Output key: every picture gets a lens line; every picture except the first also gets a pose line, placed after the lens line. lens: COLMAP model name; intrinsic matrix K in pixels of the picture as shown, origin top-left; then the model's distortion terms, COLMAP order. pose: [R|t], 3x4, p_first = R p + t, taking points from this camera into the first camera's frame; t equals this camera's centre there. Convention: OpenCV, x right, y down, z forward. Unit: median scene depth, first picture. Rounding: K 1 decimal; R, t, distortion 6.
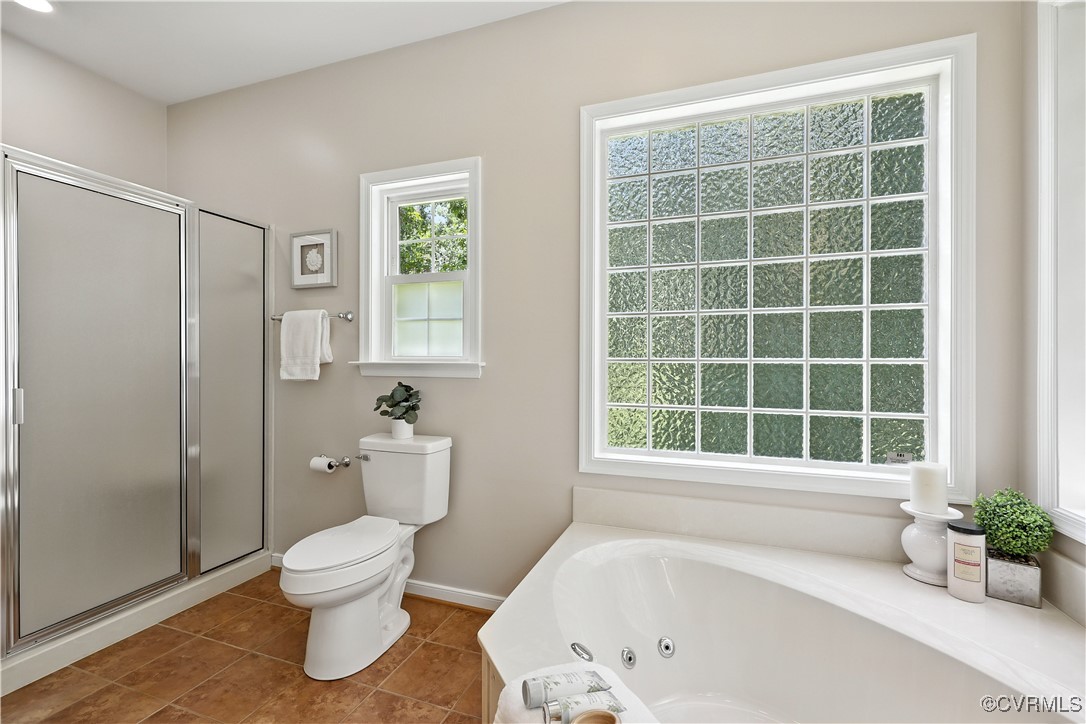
lens RADIAL K [[463.6, 0, 543.5], [0, 463.6, 363.5], [0, 0, 1]] dist [-0.001015, 0.000051]
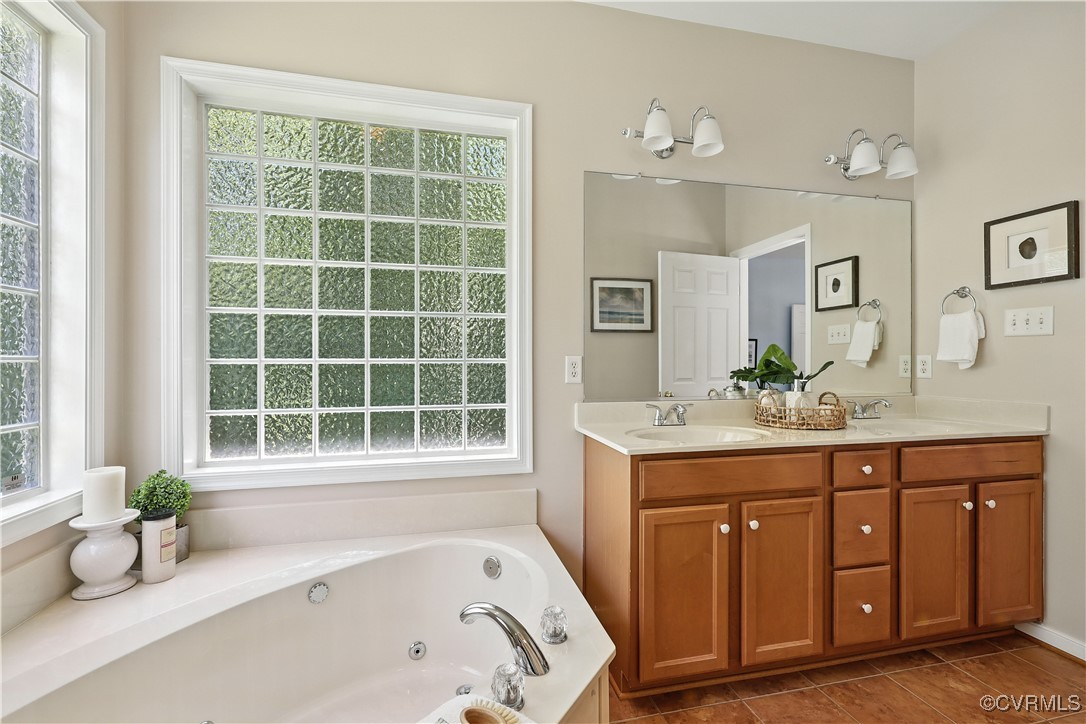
lens RADIAL K [[463.6, 0, 541.1], [0, 463.6, 360.6], [0, 0, 1]] dist [-0.001015, 0.000051]
pose [[0.843942, -0.002348, 0.536429, 0.224587], [0.006020, 0.999969, -0.005094, 0.000520], [-0.536400, 0.007529, 0.843930, -0.079456]]
